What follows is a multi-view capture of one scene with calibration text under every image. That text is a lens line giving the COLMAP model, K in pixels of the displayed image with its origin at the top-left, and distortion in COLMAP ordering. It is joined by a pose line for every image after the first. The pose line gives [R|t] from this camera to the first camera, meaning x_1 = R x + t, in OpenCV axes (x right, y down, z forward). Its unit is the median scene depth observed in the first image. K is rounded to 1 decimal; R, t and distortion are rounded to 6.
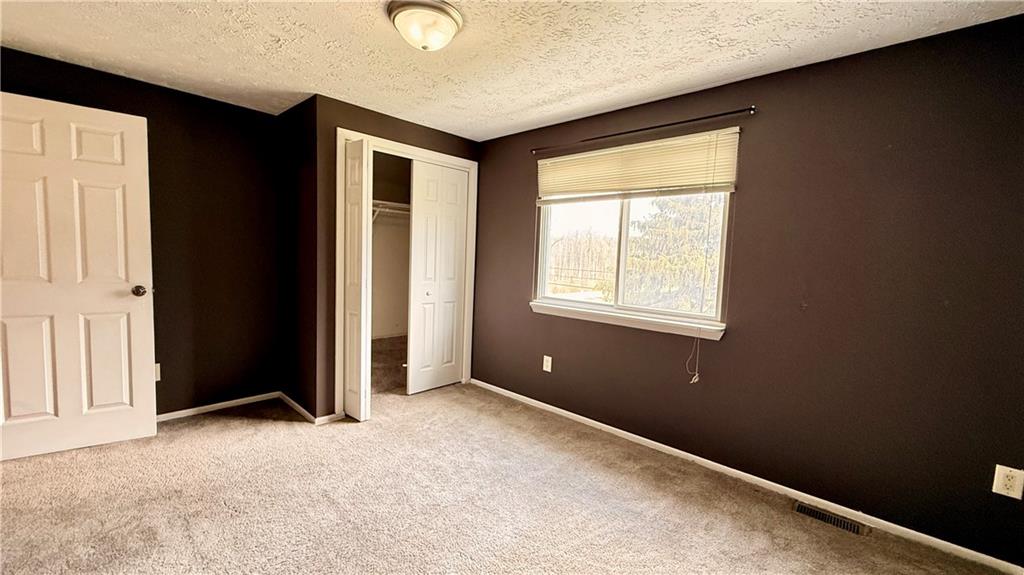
lens RADIAL K [[408.3, 0, 494.7], [0, 408.3, 287.5], [0, 0, 1]] dist [-0.001225, 0.000552]
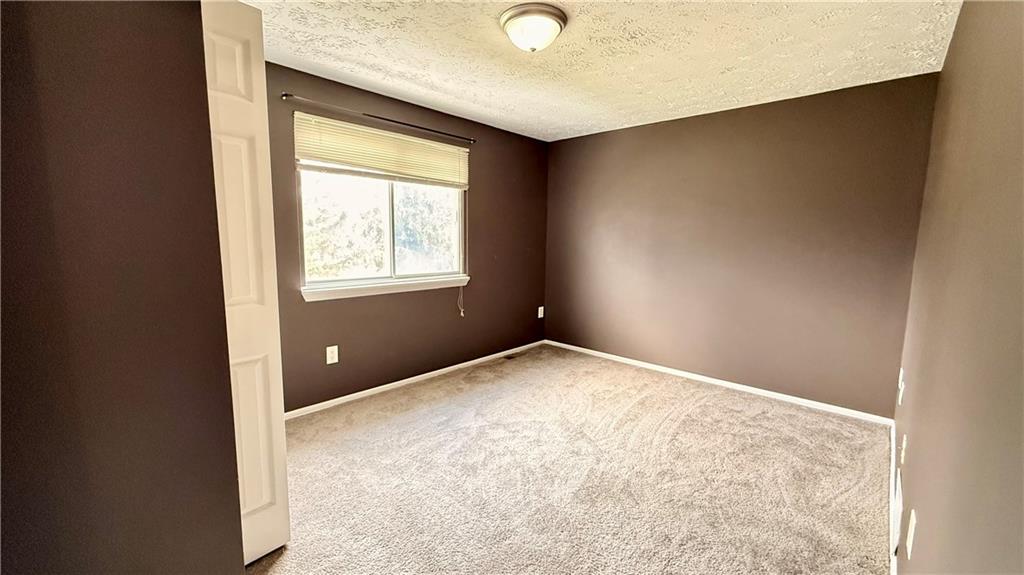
lens RADIAL K [[408.3, 0, 508.7], [0, 408.3, 284.8], [0, 0, 1]] dist [-0.001225, 0.000552]
pose [[-0.007185, -0.167129, 0.985909, -0.904523], [0.053998, 0.984431, 0.167272, -0.114211], [-0.998515, 0.054439, 0.001951, 0.752263]]
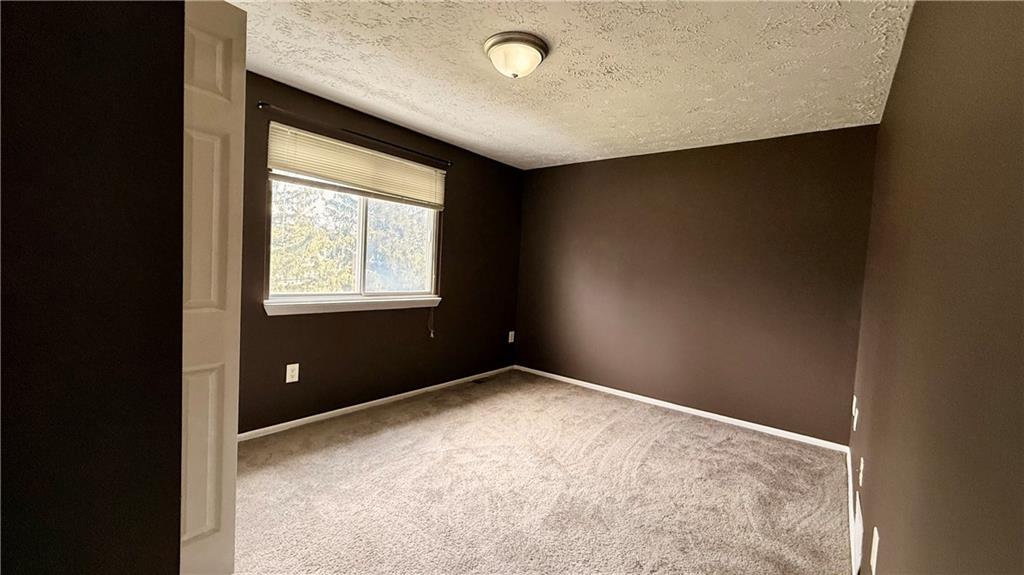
lens RADIAL K [[408.3, 0, 508.8], [0, 408.3, 284.6], [0, 0, 1]] dist [-0.001225, 0.000552]
pose [[-0.077054, -0.098790, 0.992121, -0.903257], [0.010766, 0.994939, 0.099907, -0.093777], [-0.996969, 0.018380, -0.075601, 0.763361]]
